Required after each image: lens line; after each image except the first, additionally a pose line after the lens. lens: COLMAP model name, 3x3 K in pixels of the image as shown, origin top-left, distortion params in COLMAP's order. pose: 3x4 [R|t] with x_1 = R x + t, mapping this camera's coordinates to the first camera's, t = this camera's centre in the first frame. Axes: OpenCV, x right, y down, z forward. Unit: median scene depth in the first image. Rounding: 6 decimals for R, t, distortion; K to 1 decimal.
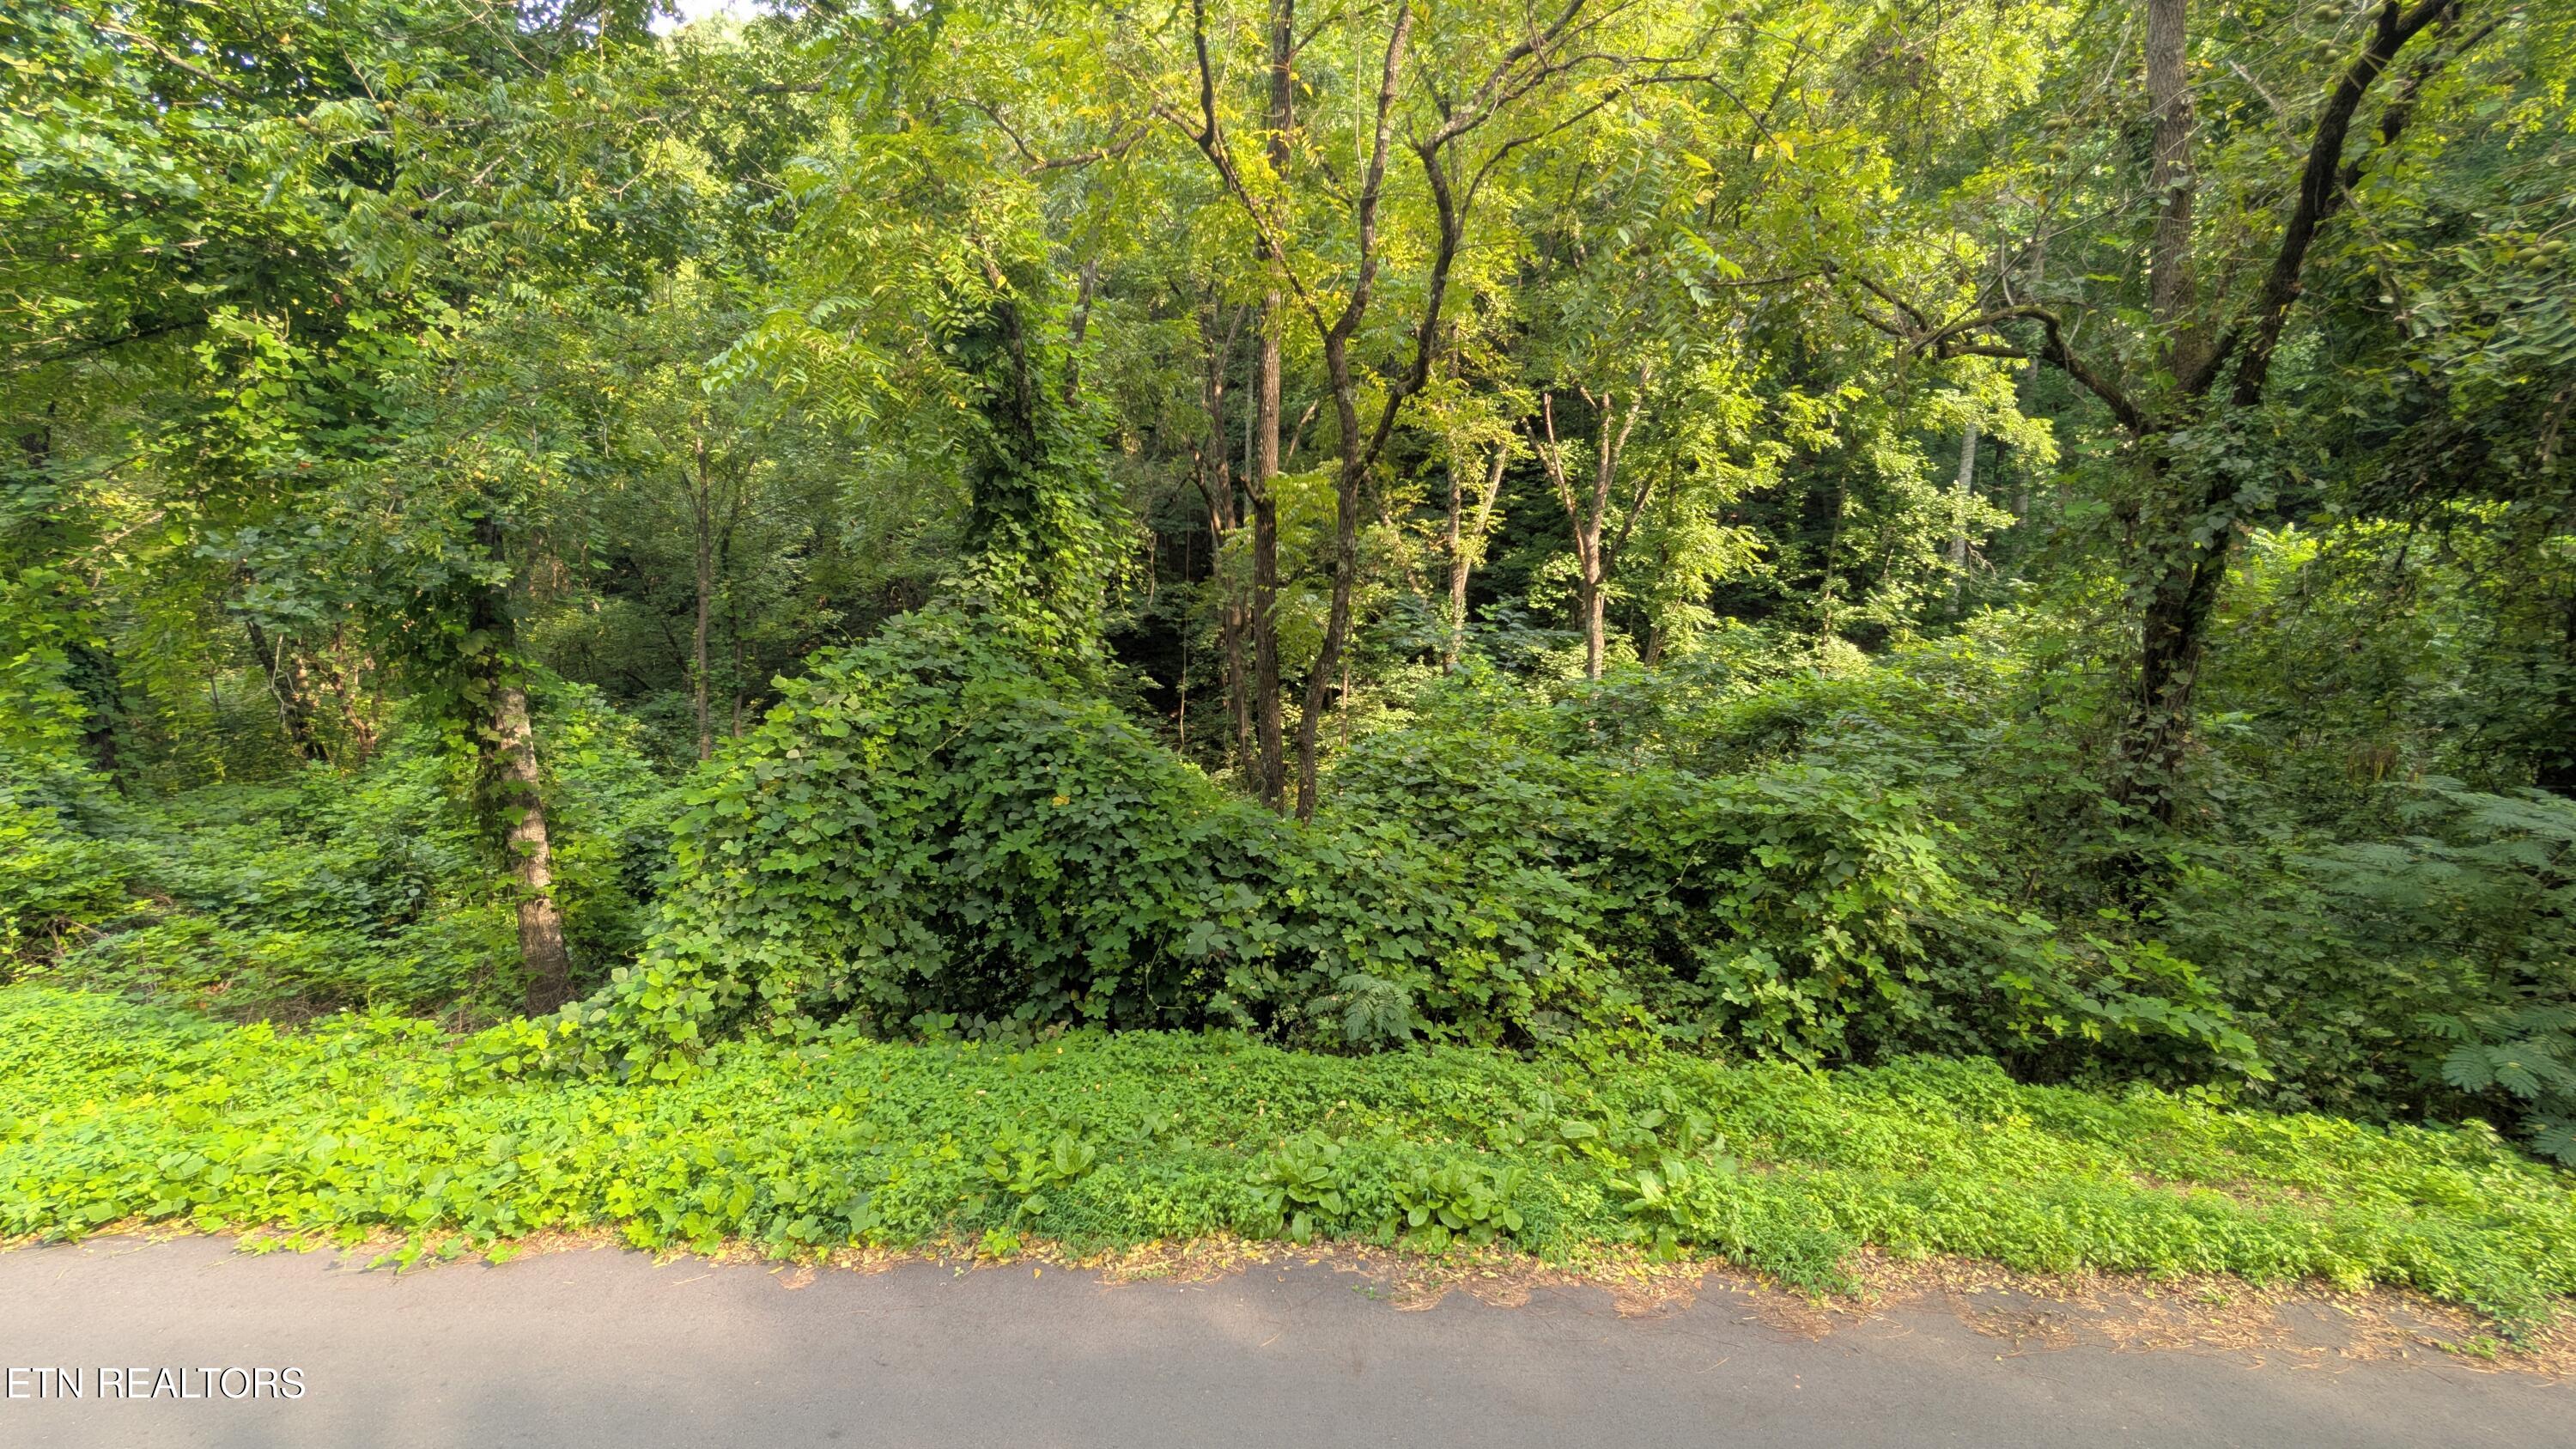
lens RADIAL K [[966.4, 0, 1299.1], [0, 966.4, 736.5], [0, 0, 1]] dist [-0.000861, 0.000241]
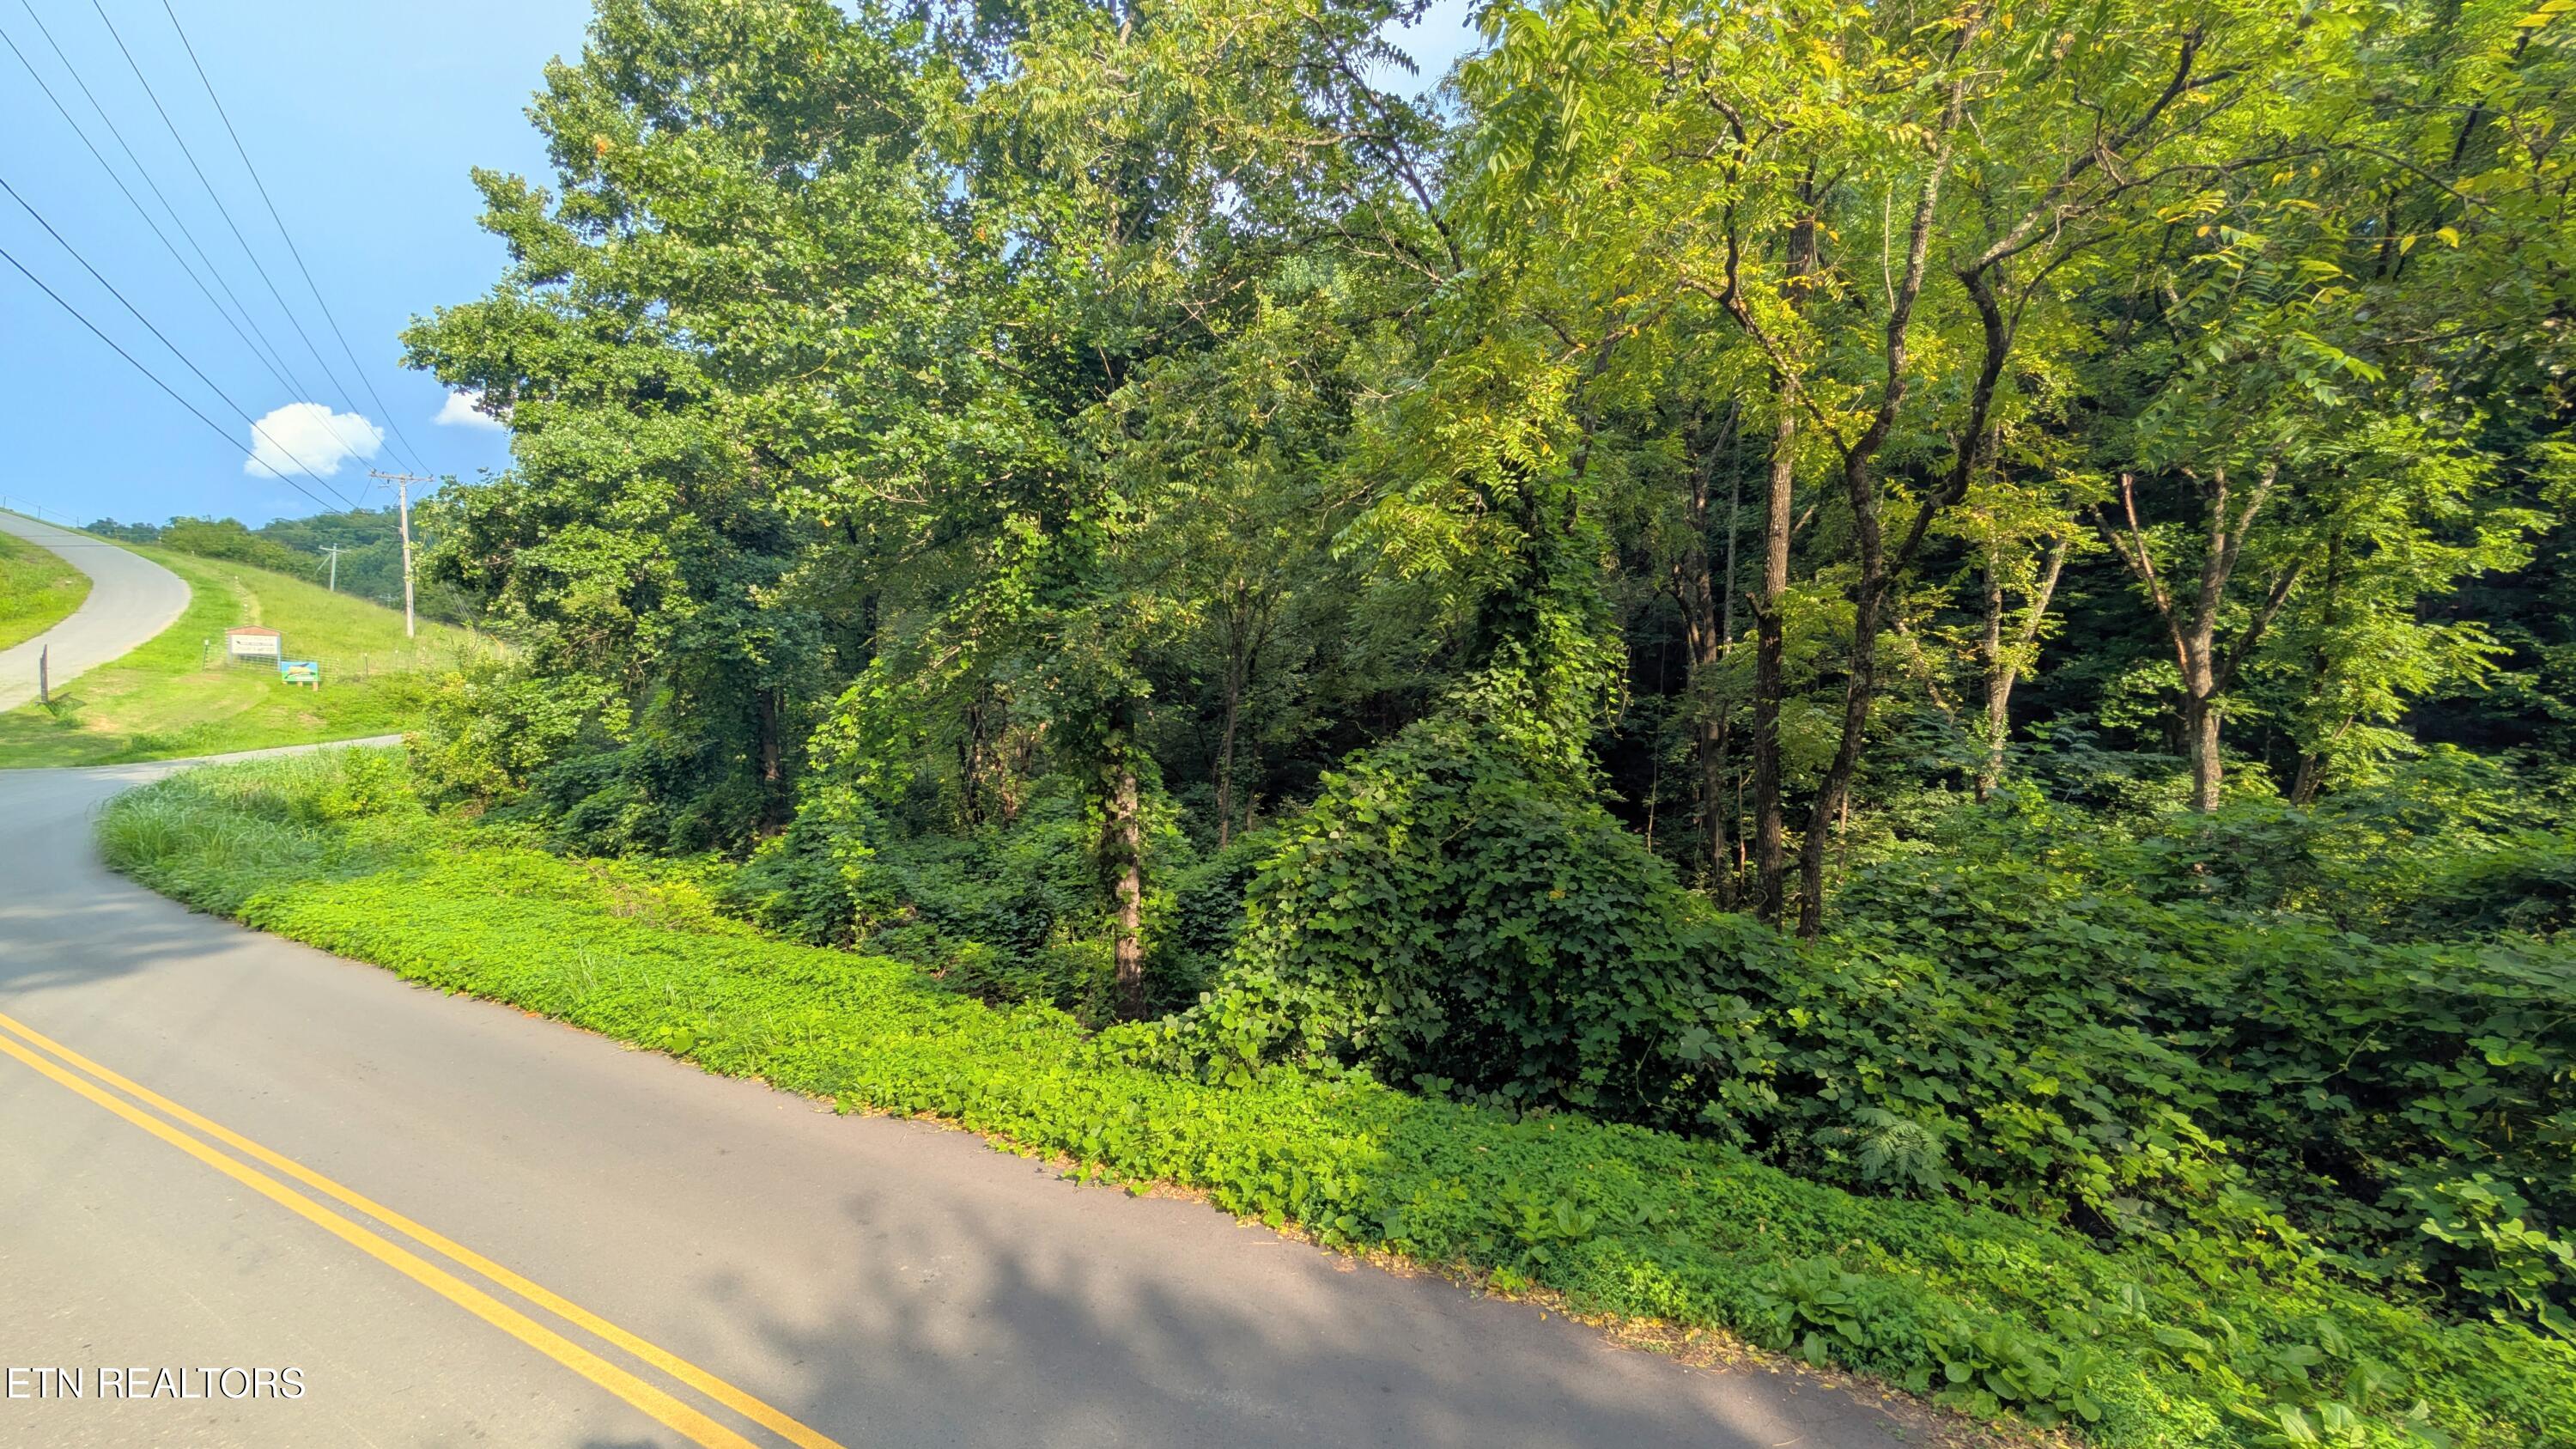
lens RADIAL K [[966.4, 0, 1297.6], [0, 966.4, 736.5], [0, 0, 1]] dist [-0.000861, 0.000241]
pose [[0.895283, 0.021838, -0.444963, -0.030417], [-0.072486, 0.992629, -0.097129, 0.017651], [0.439562, 0.119211, 0.890266, -0.119981]]
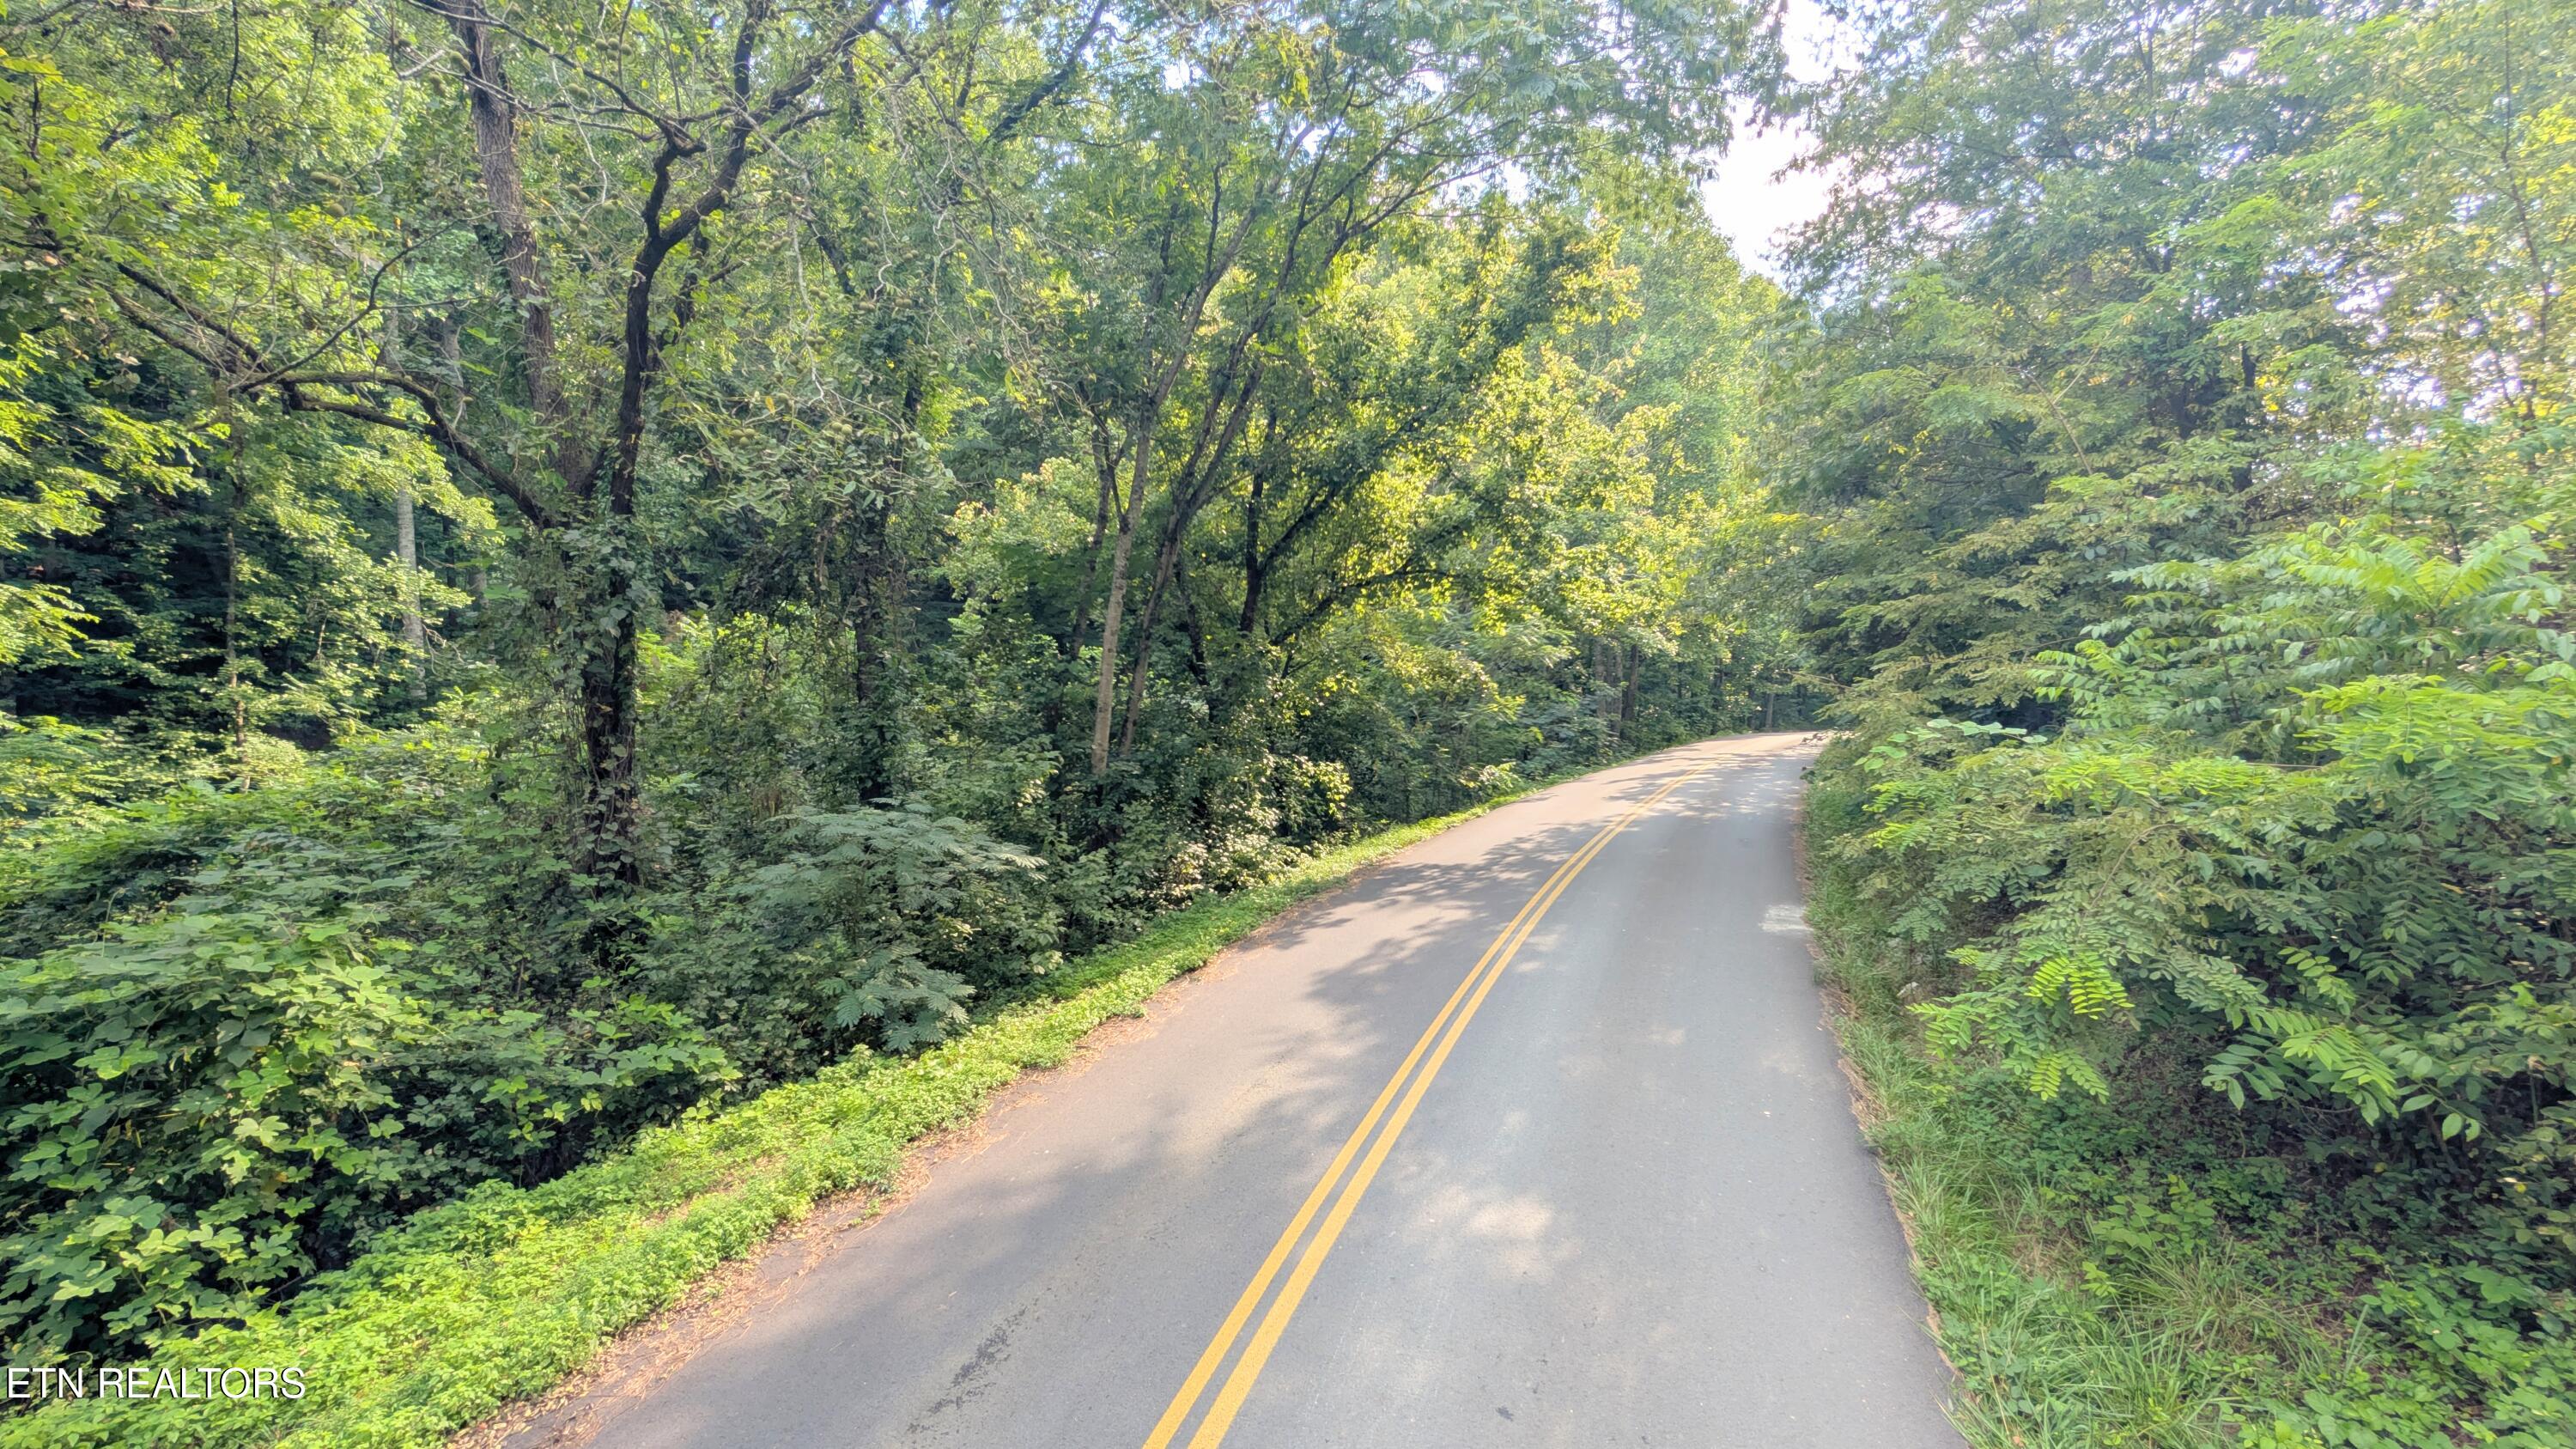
lens RADIAL K [[966.4, 0, 1288.4], [0, 966.4, 736.5], [0, 0, 1]] dist [-0.000861, 0.000241]
pose [[0.255723, -0.078982, 0.963518, 0.046776], [0.156303, 0.986922, 0.039417, -0.001985], [-0.954031, 0.140521, 0.264724, -0.022807]]
